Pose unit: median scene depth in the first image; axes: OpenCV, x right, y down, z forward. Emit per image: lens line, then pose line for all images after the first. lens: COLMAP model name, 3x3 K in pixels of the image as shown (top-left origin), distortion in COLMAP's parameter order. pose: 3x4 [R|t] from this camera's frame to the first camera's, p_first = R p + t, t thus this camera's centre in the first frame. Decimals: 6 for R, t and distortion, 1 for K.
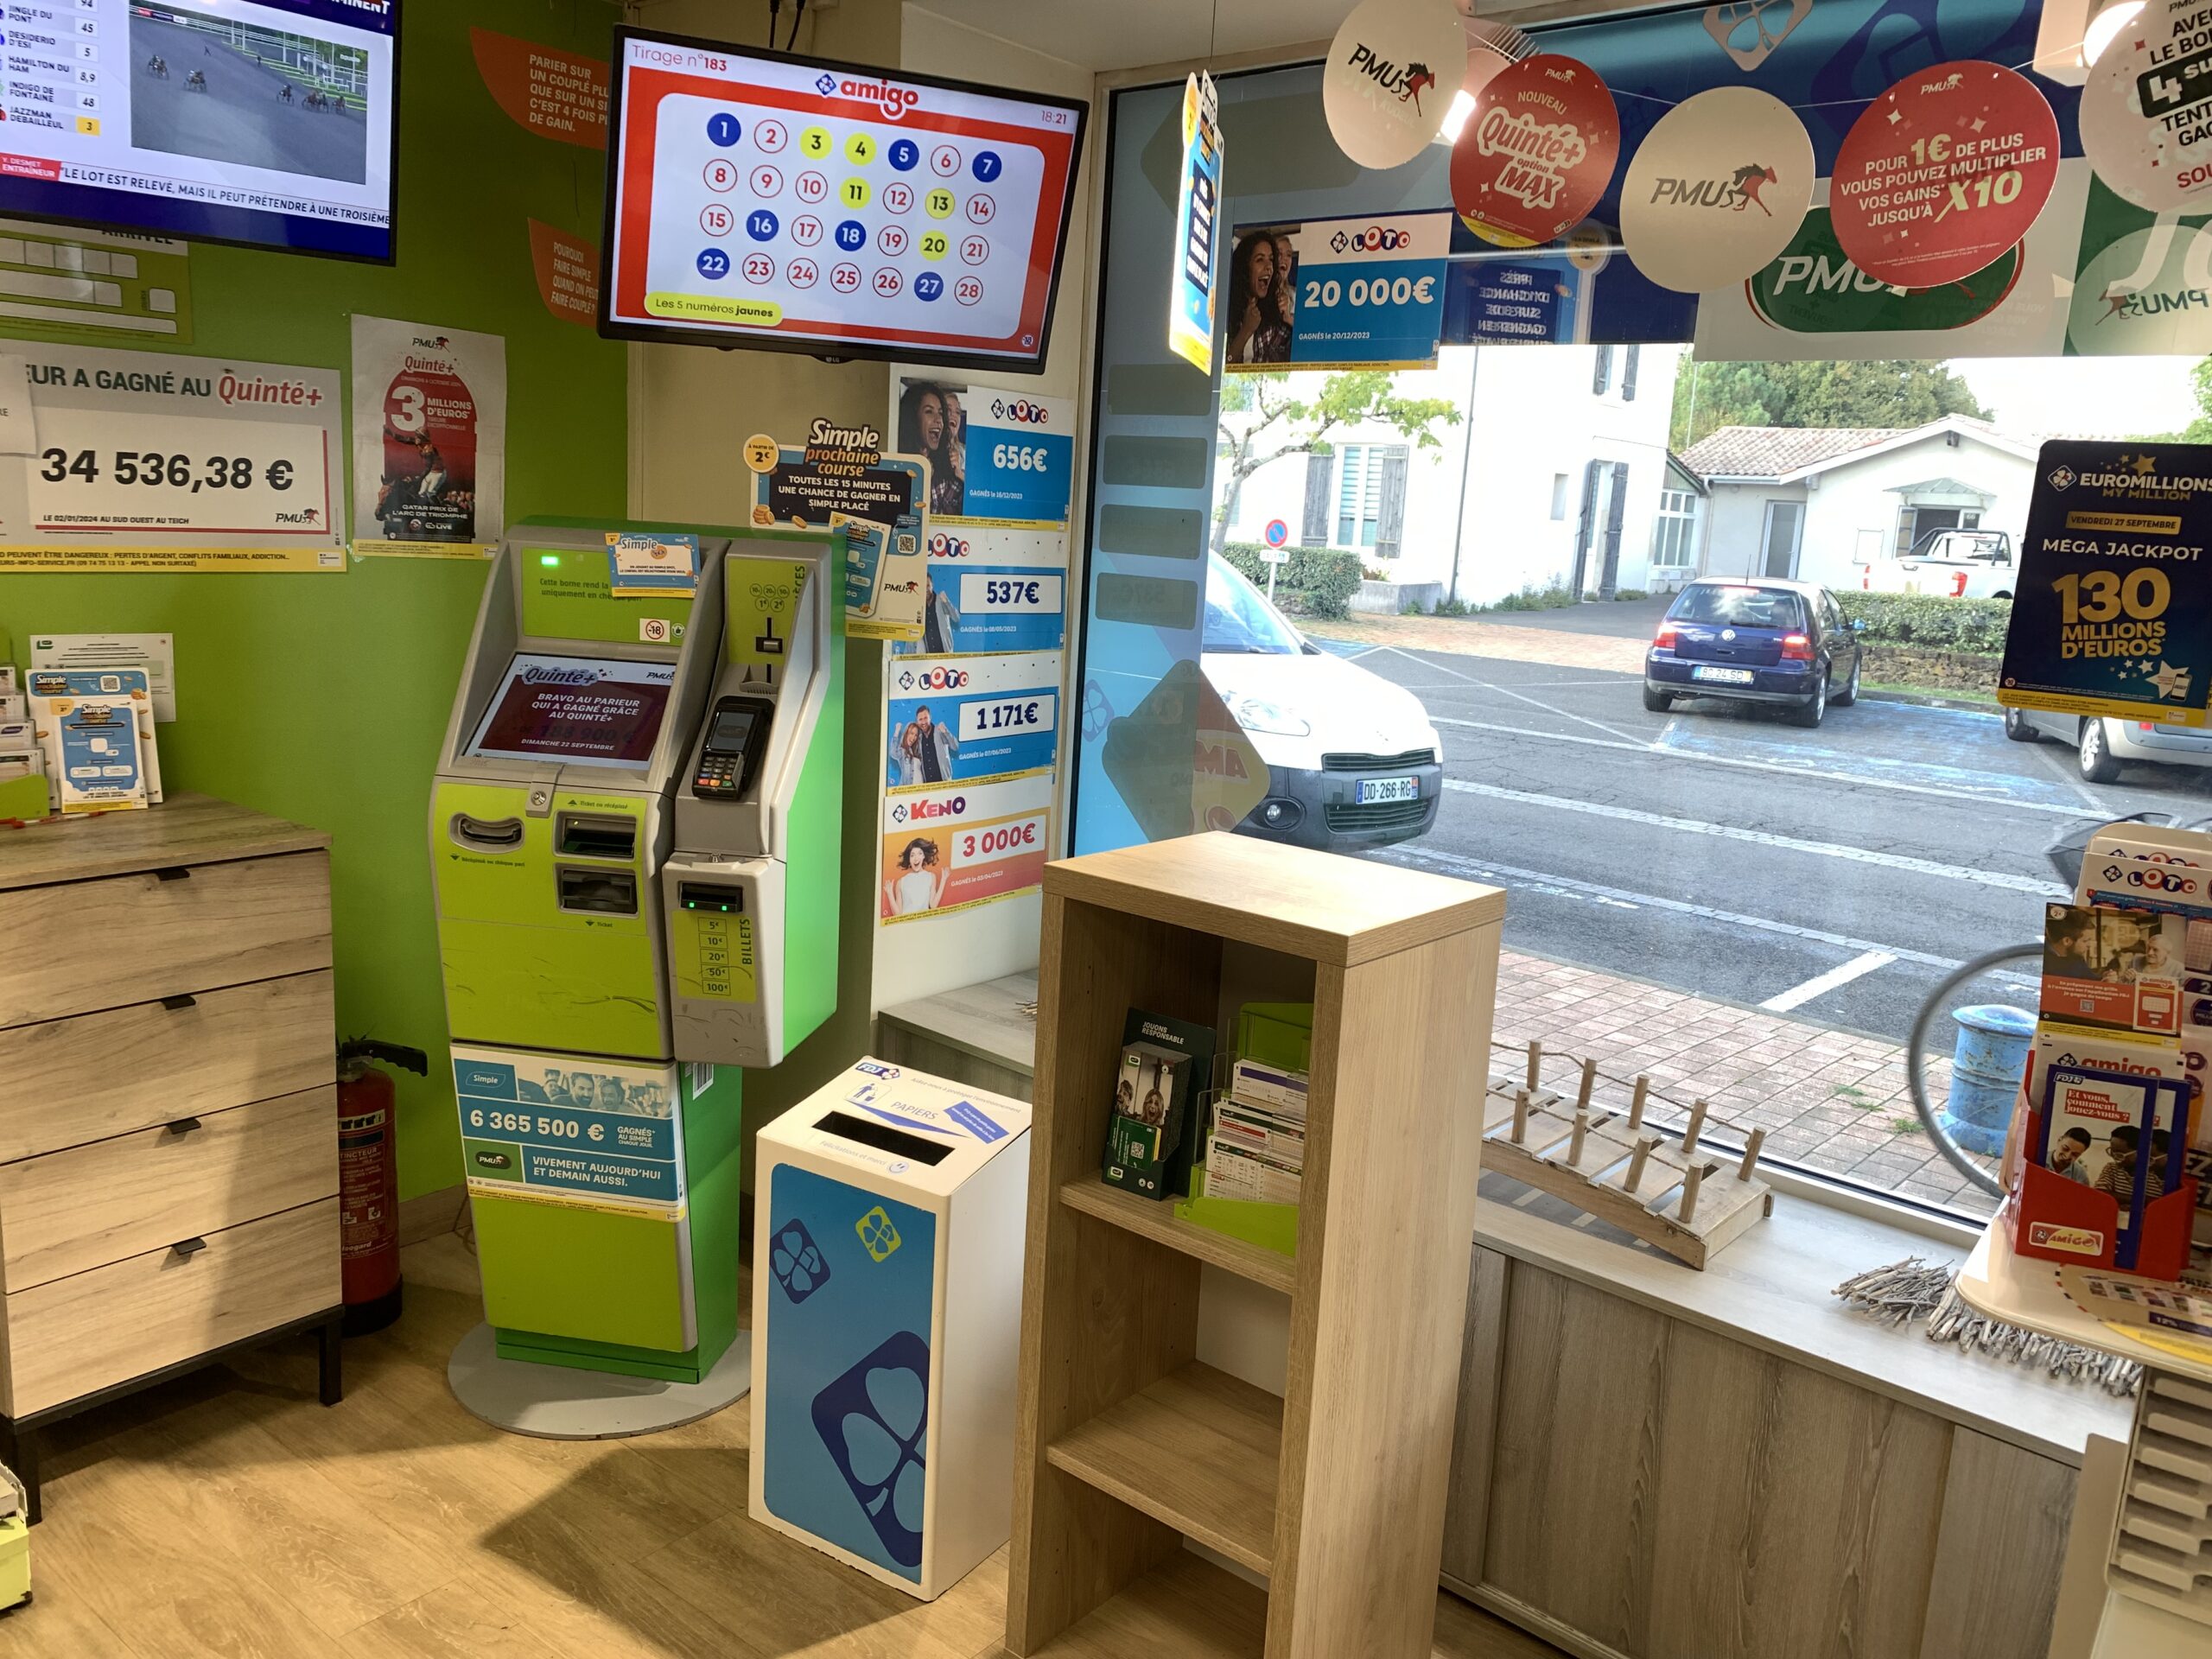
lens RADIAL K [[1699.9, 0, 1127.1], [0, 1699.9, 830.2], [0, 0, 1]] dist [0.032653, -0.037209]
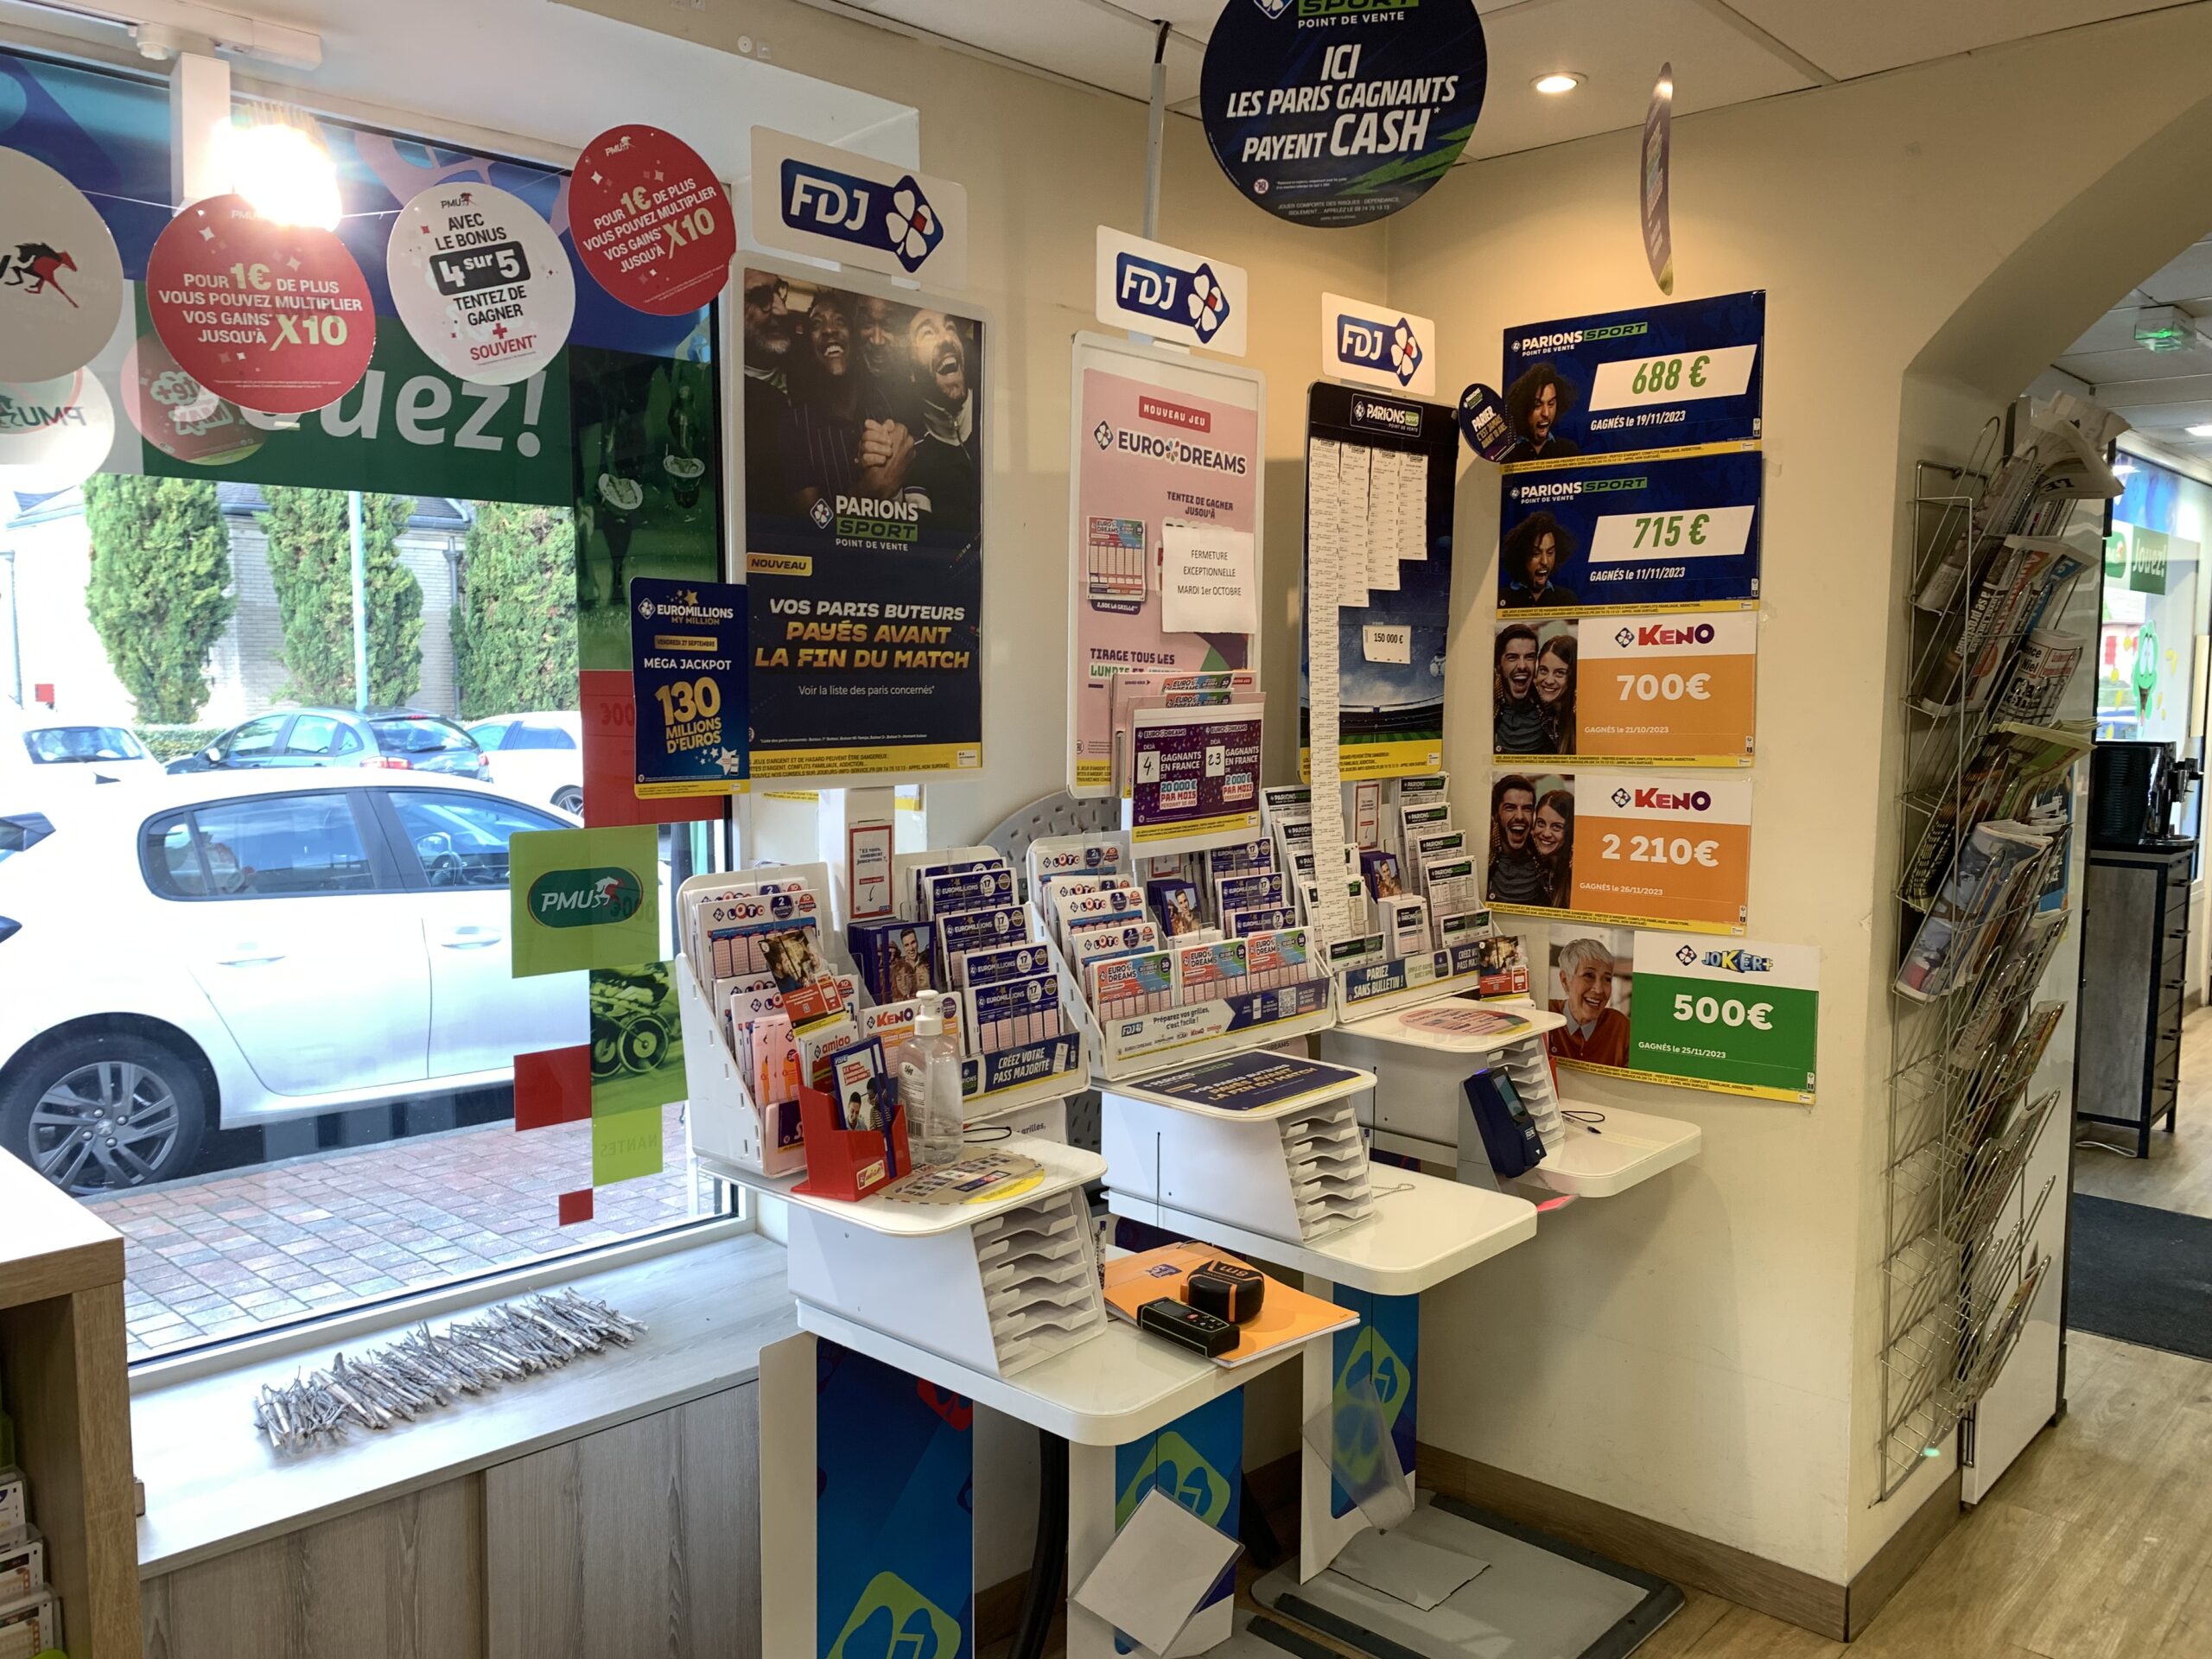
lens RADIAL K [[1699.9, 0, 1085.4], [0, 1699.9, 829.8], [0, 0, 1]] dist [0.032653, -0.037209]
pose [[0.079901, -0.147234, 0.985869, -0.535495], [0.190156, 0.973120, 0.129918, -0.123980], [-0.978497, 0.177088, 0.105751, 0.488051]]
